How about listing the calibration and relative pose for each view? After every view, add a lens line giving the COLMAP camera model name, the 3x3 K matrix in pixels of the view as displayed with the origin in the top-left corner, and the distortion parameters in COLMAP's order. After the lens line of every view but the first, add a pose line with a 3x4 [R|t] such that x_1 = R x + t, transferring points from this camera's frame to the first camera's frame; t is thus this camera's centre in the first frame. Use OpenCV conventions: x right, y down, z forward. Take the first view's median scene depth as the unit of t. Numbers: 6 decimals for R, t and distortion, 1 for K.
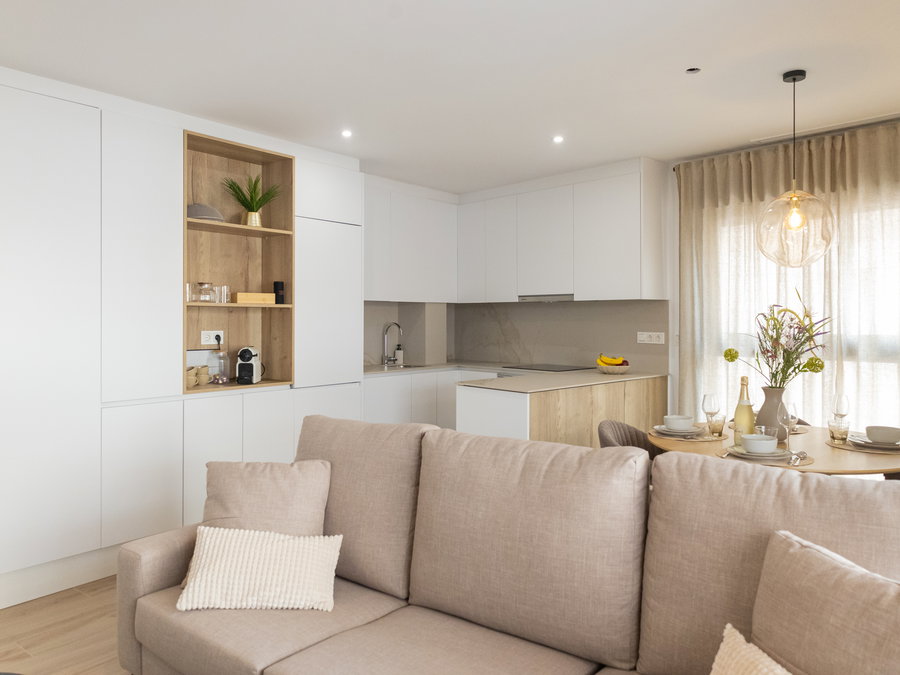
lens RADIAL K [[670.2, 0, 447.7], [0, 670.2, 323.0], [0, 0, 1]] dist [-0.006291, 0.012149]
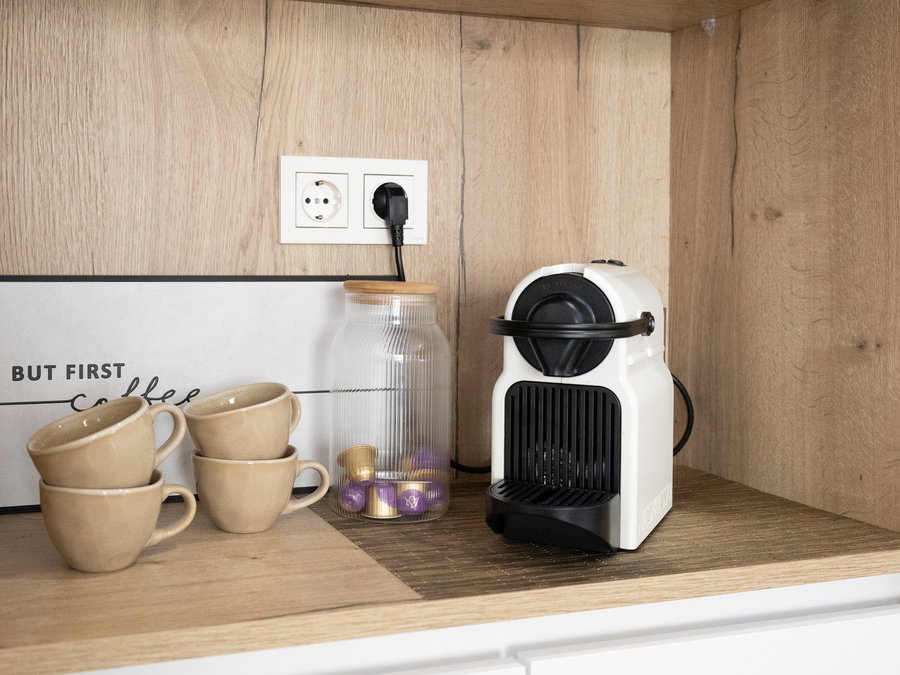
lens RADIAL K [[961.5, 0, 301.8], [0, 961.5, 277.1], [0, 0, 1]] dist [0.000083, 0.000000]
pose [[0.829954, 0.007577, -0.557780, -0.235380], [-0.003412, 0.999958, 0.008506, 0.037243], [0.557821, -0.005156, 0.829945, 0.802471]]
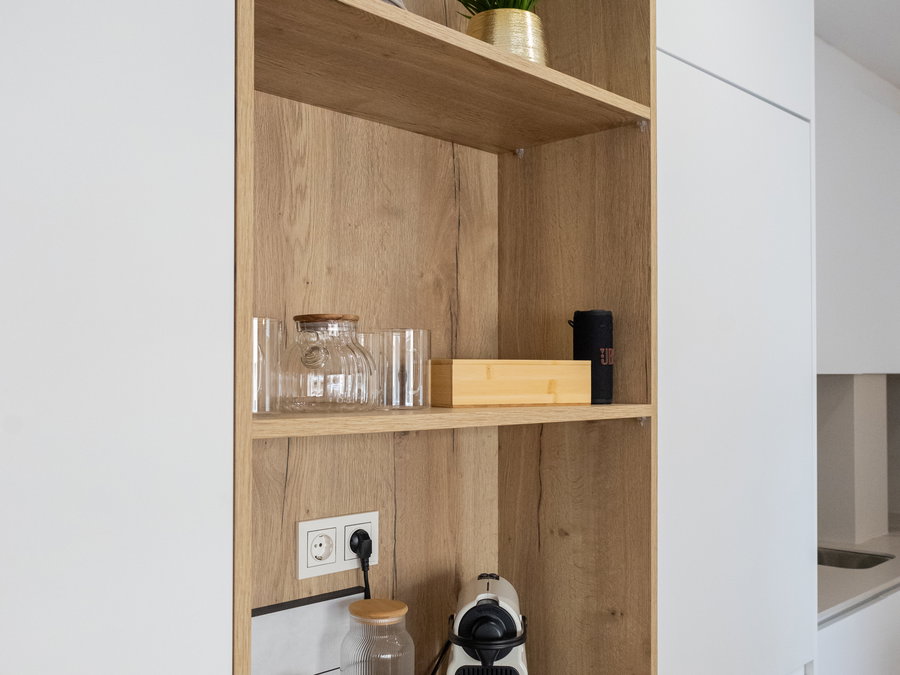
lens RADIAL K [[872.7, 0, 428.7], [0, 872.7, 369.7], [0, 0, 1]] dist [0.005374, 0.000000]
pose [[0.991974, -0.005363, -0.126327, -0.277502], [0.003388, 0.999869, -0.015837, -0.036138], [0.126395, 0.015282, 0.991862, 0.685485]]
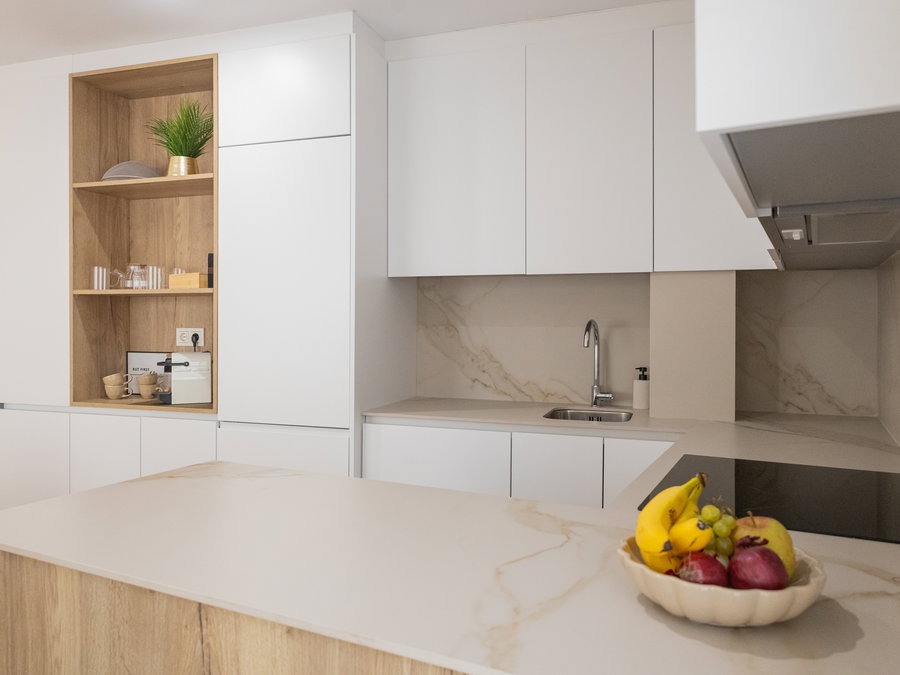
lens RADIAL K [[670.2, 0, 451.9], [0, 670.2, 325.9], [0, 0, 1]] dist [-0.006291, 0.012149]
pose [[0.338700, 0.004569, -0.940883, 0.448205], [-0.008801, 0.999960, 0.001688, 0.005302], [0.940853, 0.007709, 0.338726, 1.015659]]
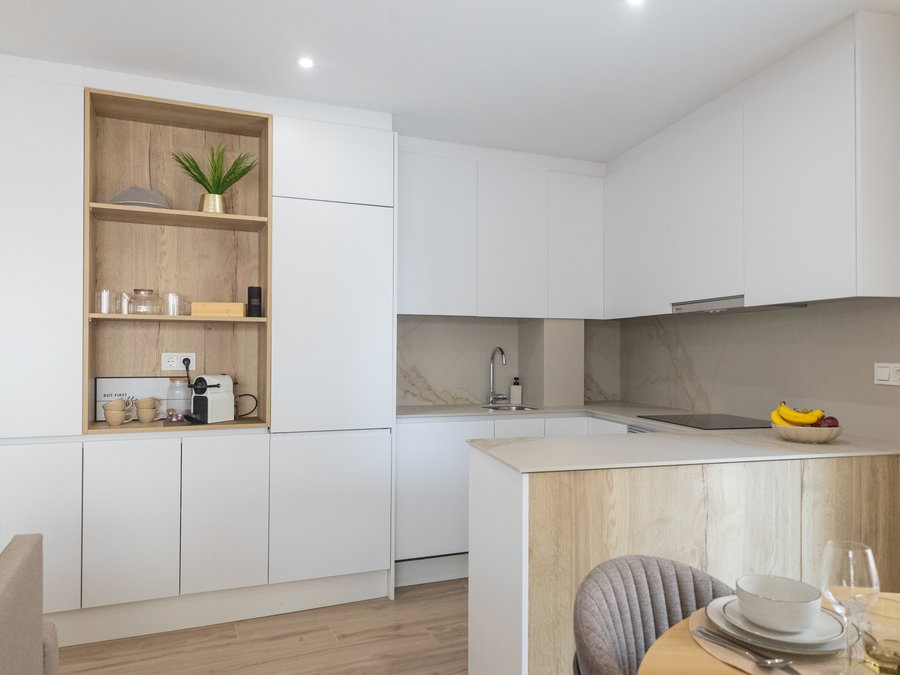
lens RADIAL K [[654.7, 0, 445.9], [0, 654.7, 351.2], [0, 0, 1]] dist [0.013989, -0.023855]
pose [[0.876281, 0.002459, -0.481795, 0.286609], [-0.006776, 0.999951, -0.007221, 0.012768], [0.481753, 0.009593, 0.876254, 0.478458]]
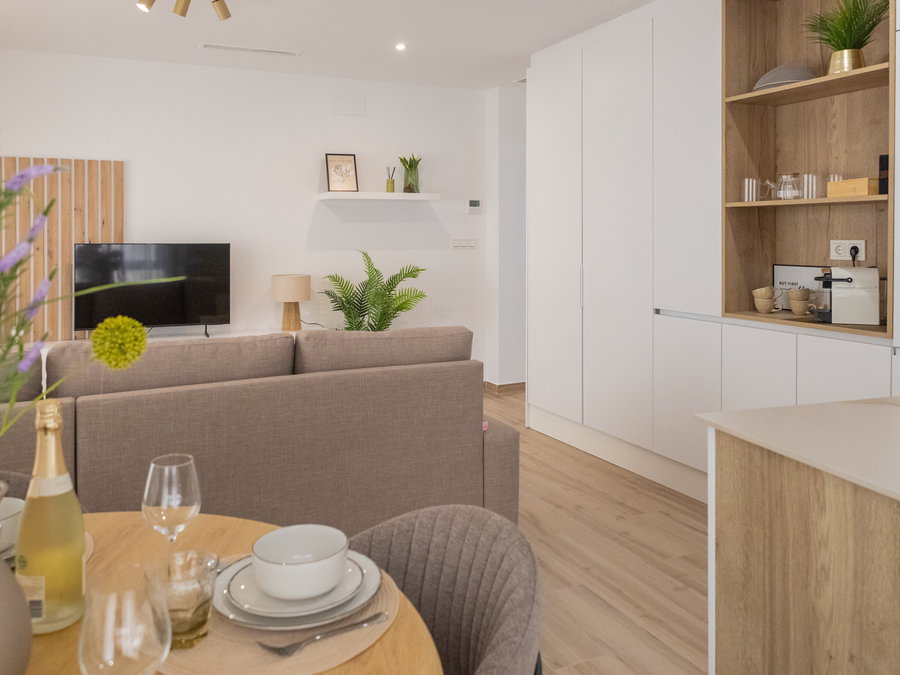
lens RADIAL K [[713.3, 0, 433.8], [0, 713.3, 250.7], [0, 0, 1]] dist [-0.012942, 0.001994]
pose [[-0.459378, 0.021452, -0.887982, 0.469620], [-0.000560, 0.999701, 0.024440, 0.004894], [0.888241, 0.011725, -0.459228, 0.952978]]
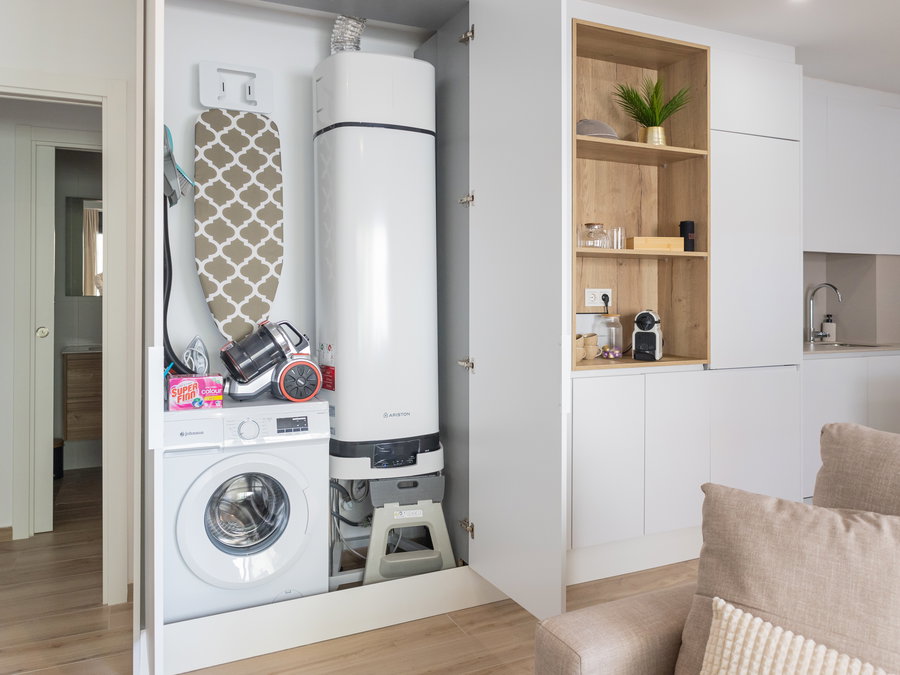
lens RADIAL K [[670.2, 0, 424.3], [0, 670.2, 292.1], [0, 0, 1]] dist [-0.006291, 0.012149]
pose [[0.882861, -0.005361, -0.469604, -0.166473], [-0.001322, 0.999903, -0.013900, 0.026207], [0.469633, 0.012893, 0.882768, 0.229383]]
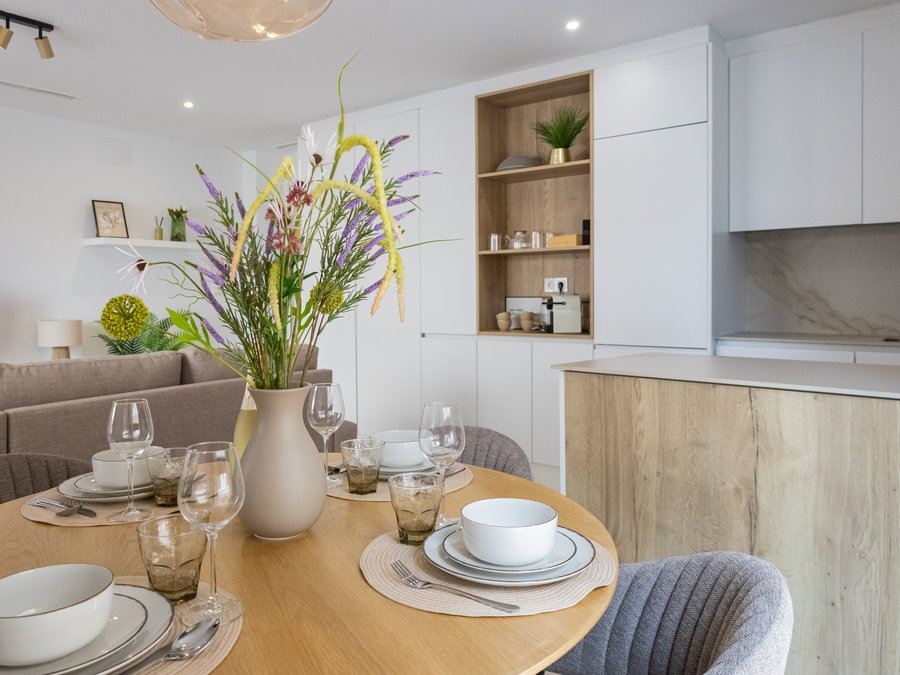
lens RADIAL K [[670.2, 0, 431.3], [0, 670.2, 310.6], [0, 0, 1]] dist [-0.006291, 0.012149]
pose [[-0.006207, 0.021734, -0.999745, 0.633590], [0.001559, 0.999763, 0.021724, 0.037358], [0.999980, -0.001424, -0.006240, 0.817535]]
